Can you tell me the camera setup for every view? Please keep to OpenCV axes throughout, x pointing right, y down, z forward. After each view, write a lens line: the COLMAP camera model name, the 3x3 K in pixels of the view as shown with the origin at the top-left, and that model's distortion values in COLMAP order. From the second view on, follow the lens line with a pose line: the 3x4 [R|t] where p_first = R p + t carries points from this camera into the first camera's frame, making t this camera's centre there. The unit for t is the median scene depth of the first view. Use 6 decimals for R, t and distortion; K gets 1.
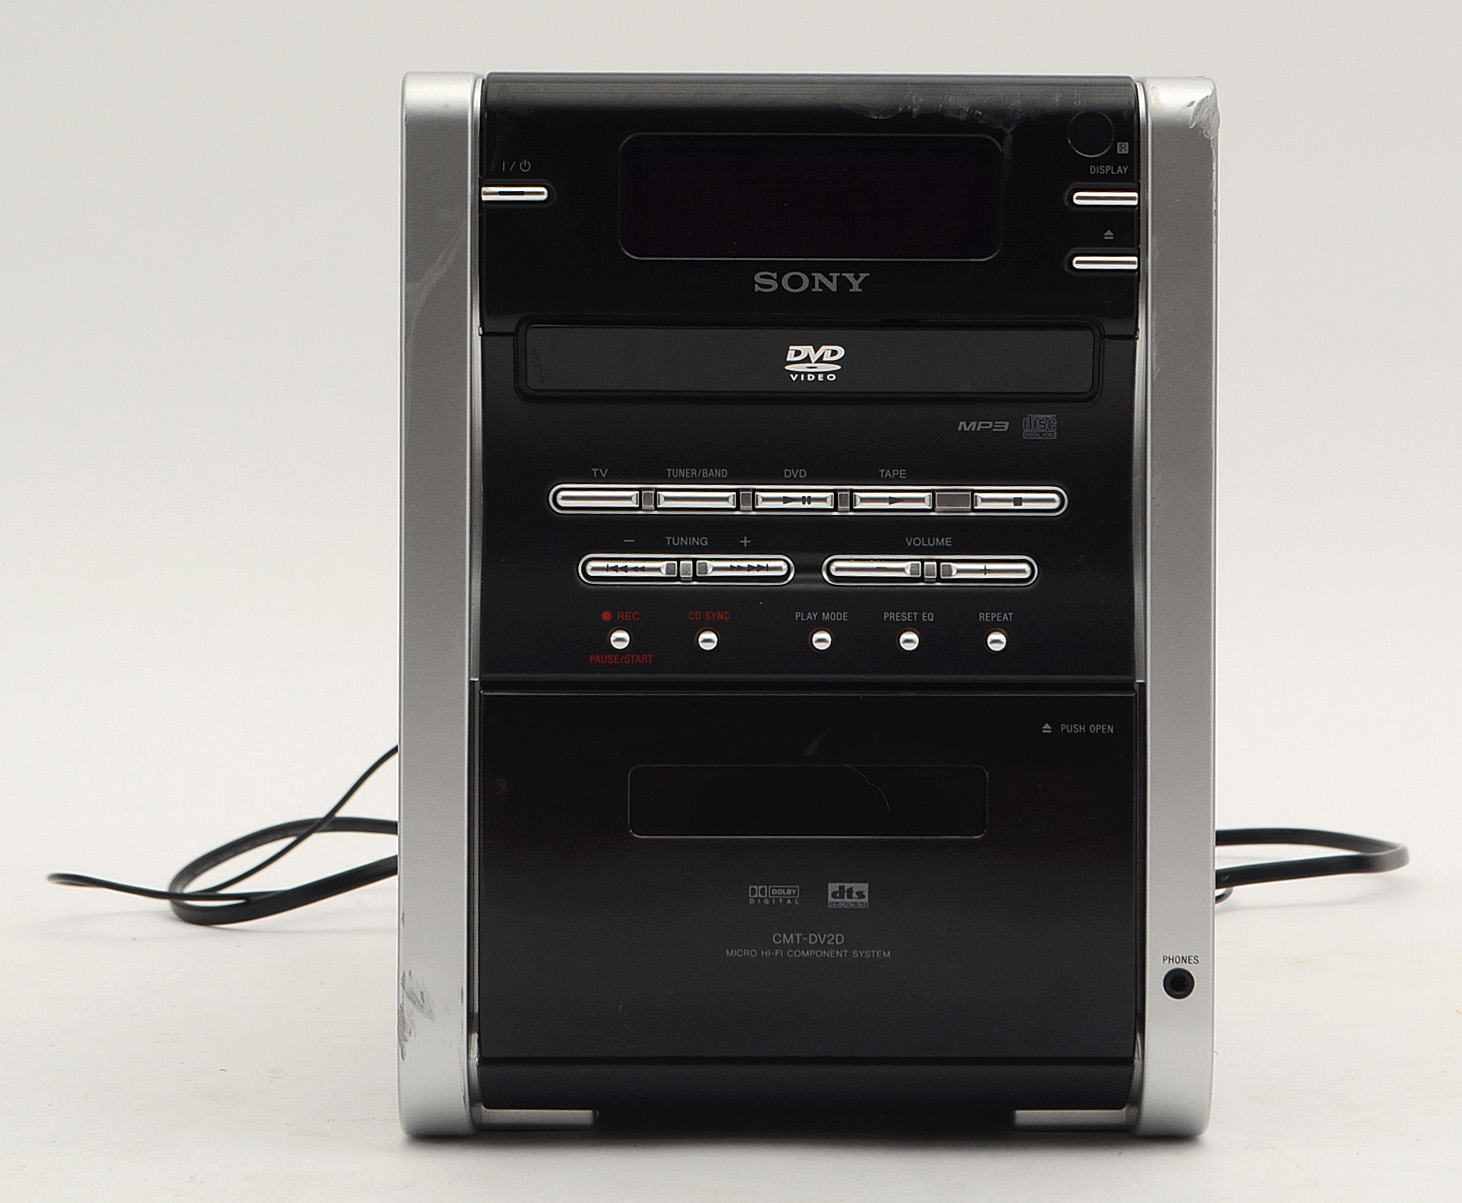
lens RADIAL K [[3826.0, 0, 732.0], [0, 3826.0, 602.4], [0, 0, 1]] dist [-0.017930, 0.000000]
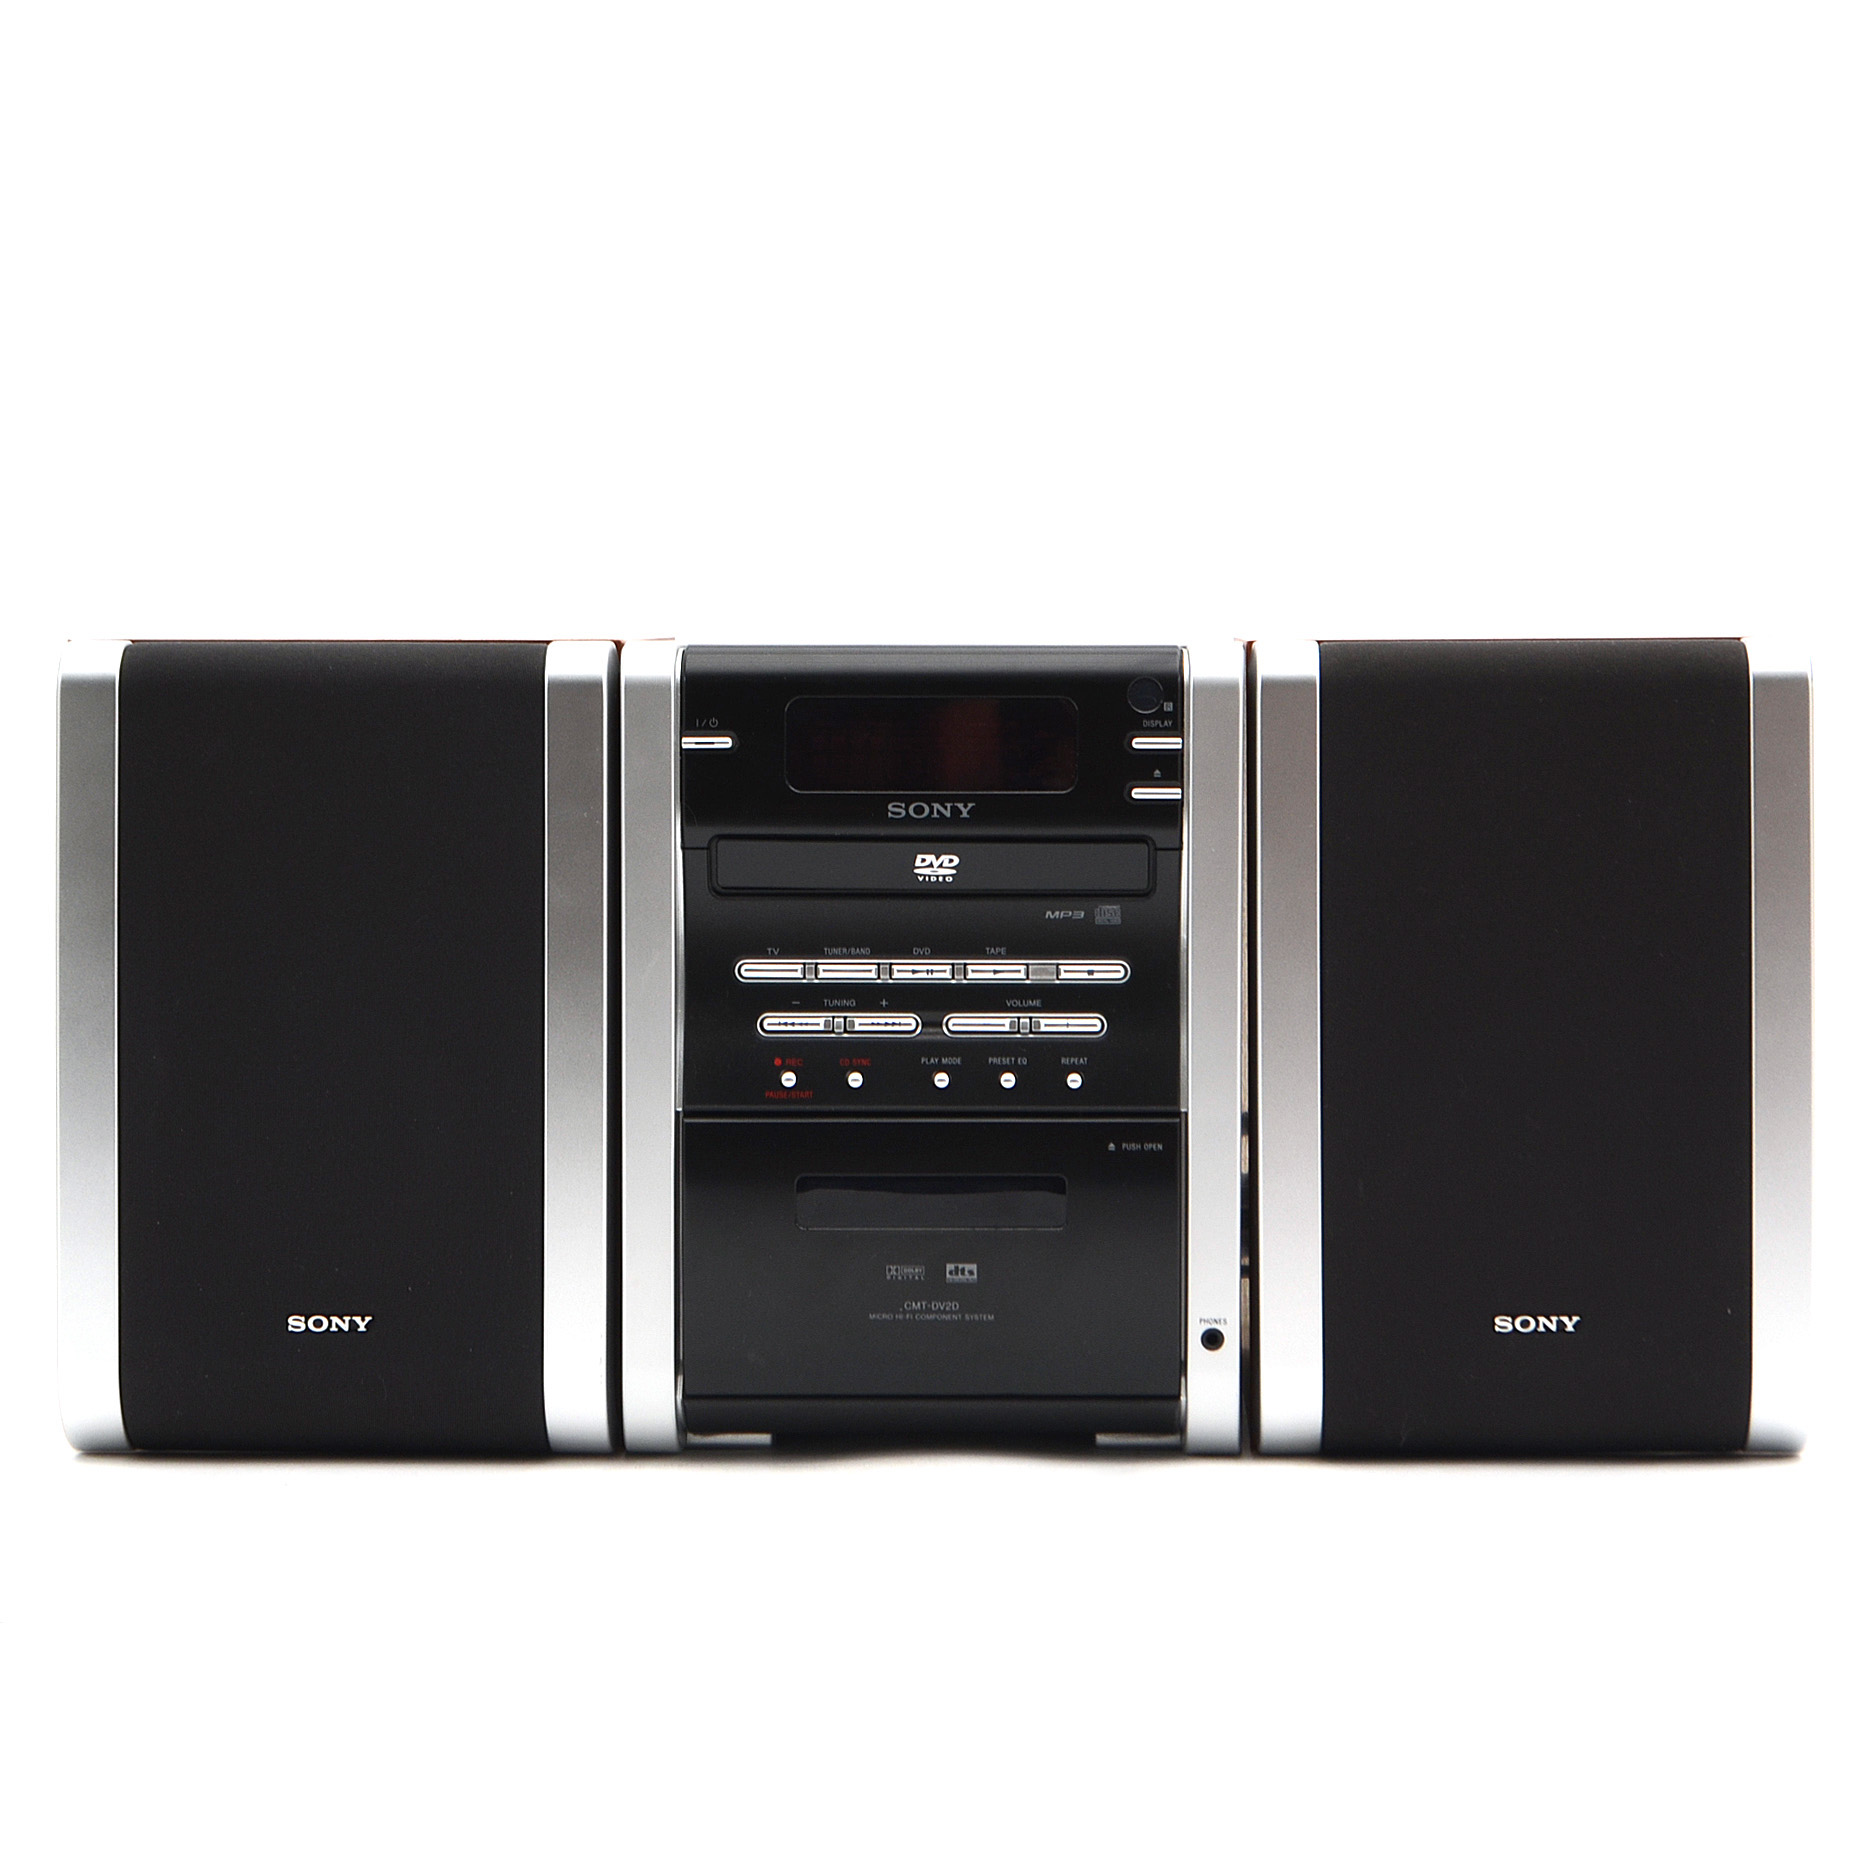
lens RADIAL K [[4852.8, 0, 934.0], [0, 4852.8, 934.7], [0, 0, 1]] dist [0.041995, 0.000000]
pose [[0.999681, -0.002732, -0.025113, 0.062929], [0.003637, 0.999344, 0.036036, -0.100088], [0.024998, -0.036116, 0.999035, -0.667607]]
